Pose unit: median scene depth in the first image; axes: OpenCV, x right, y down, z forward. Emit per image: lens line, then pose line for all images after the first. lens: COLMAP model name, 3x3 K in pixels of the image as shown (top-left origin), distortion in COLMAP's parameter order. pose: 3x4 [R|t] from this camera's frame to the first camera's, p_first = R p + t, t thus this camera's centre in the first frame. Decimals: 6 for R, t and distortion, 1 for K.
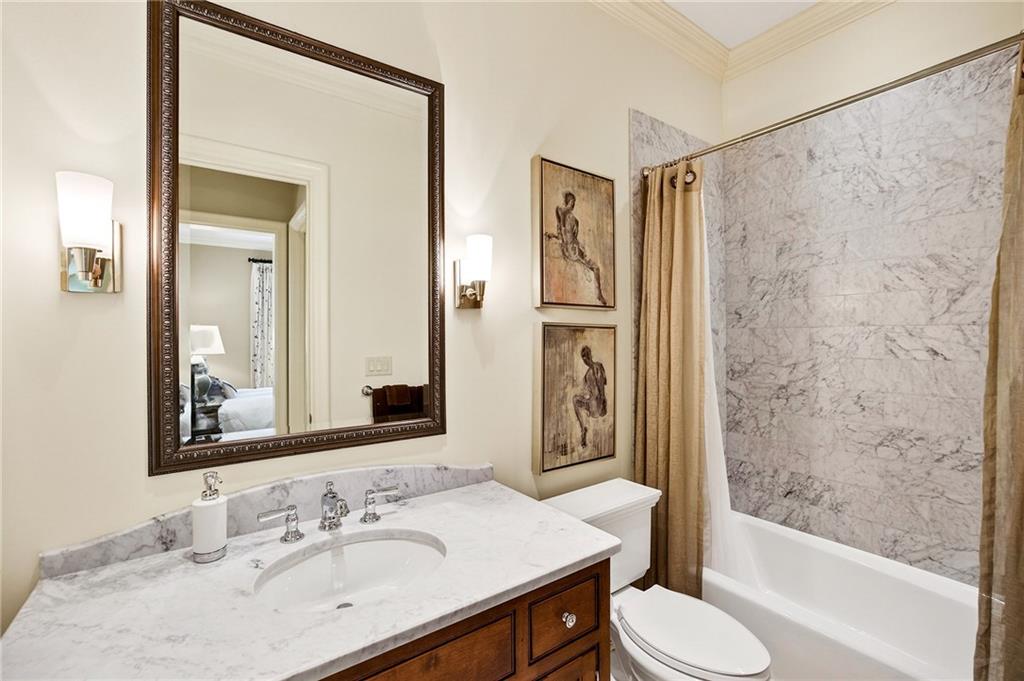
lens RADIAL K [[453.5, 0, 512.0], [0, 453.5, 340.5], [0, 0, 1]] dist [-0.000799, -0.000140]
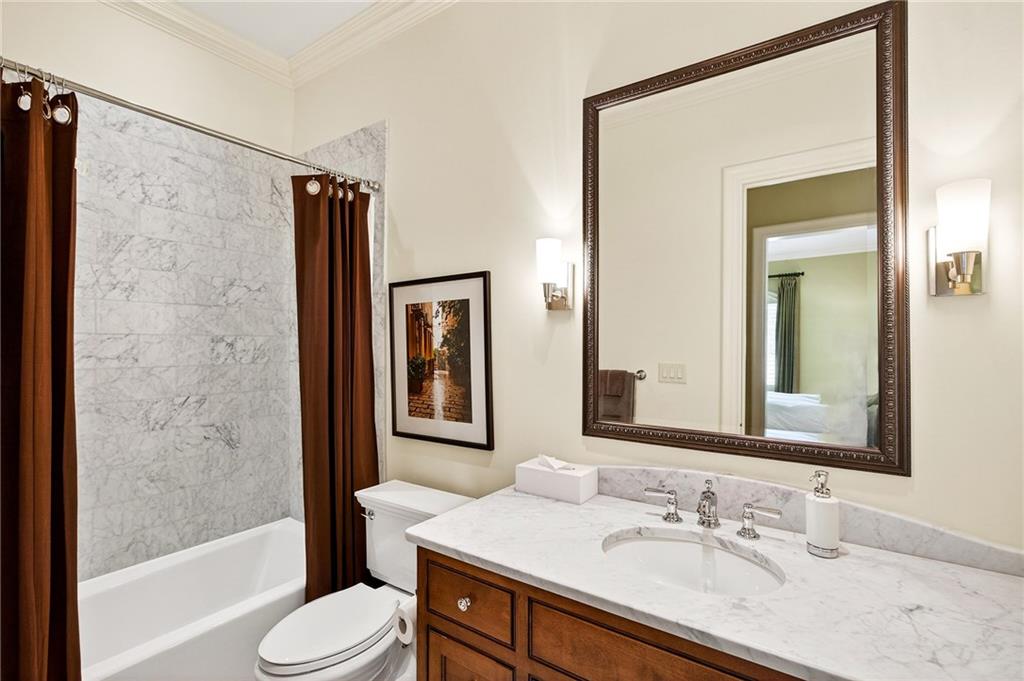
lens RADIAL K [[429.7, 0, 512.0], [0, 429.7, 340.5], [0, 0, 1]] dist [-0.029389, 0.000057]
pose [[0.304640, -0.006831, -0.952443, 0.382291], [-0.000565, 0.999973, -0.007352, -0.004310], [0.952468, 0.002778, 0.304627, 0.265073]]
